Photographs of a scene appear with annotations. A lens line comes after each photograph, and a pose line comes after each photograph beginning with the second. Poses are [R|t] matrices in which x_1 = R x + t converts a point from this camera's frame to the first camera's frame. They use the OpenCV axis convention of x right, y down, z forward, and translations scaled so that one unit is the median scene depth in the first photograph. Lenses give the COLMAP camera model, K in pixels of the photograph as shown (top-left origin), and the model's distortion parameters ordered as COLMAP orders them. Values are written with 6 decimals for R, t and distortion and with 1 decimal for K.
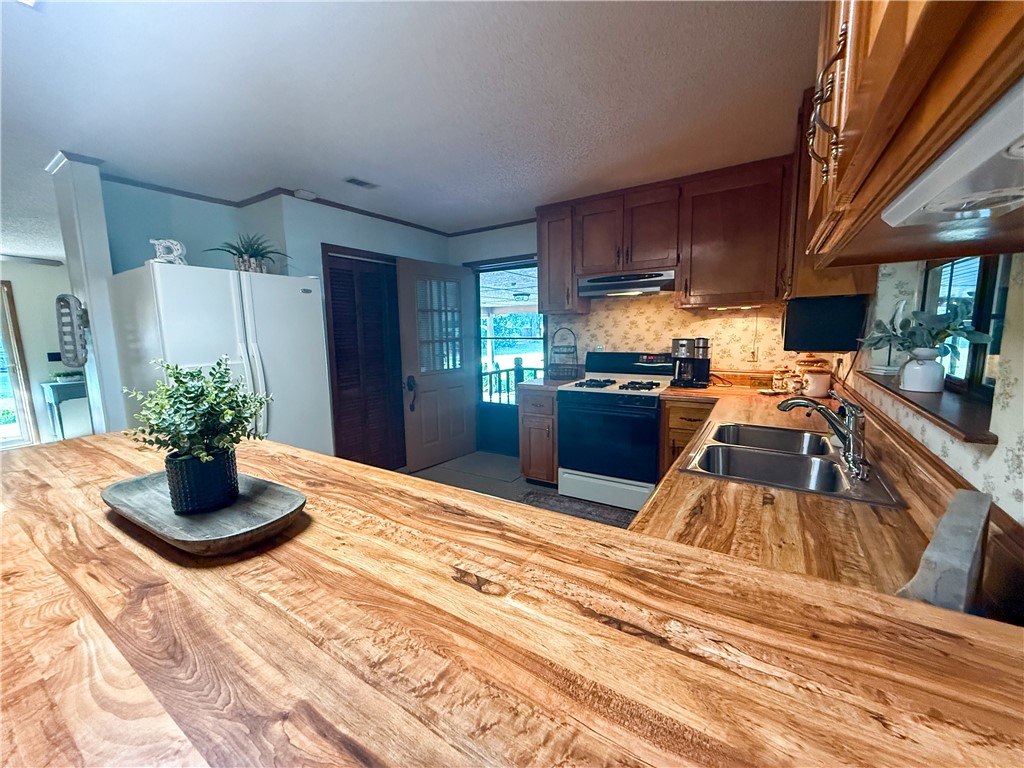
lens RADIAL K [[405.8, 0, 510.6], [0, 405.8, 382.6], [0, 0, 1]] dist [0.000793, 0.000217]
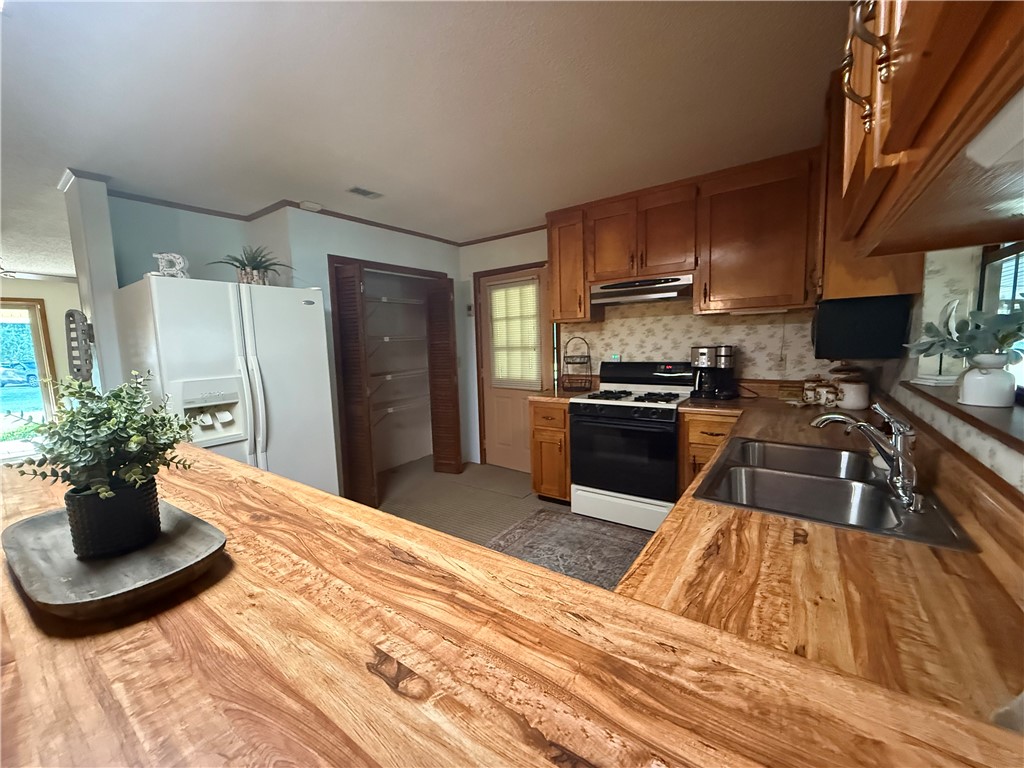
lens RADIAL K [[405.8, 0, 510.6], [0, 405.8, 382.6], [0, 0, 1]] dist [0.000793, 0.000217]
pose [[0.998602, -0.006577, -0.052452, 0.075441], [0.005249, 0.999663, -0.025409, -0.010616], [0.052602, 0.025098, 0.998300, 0.111744]]
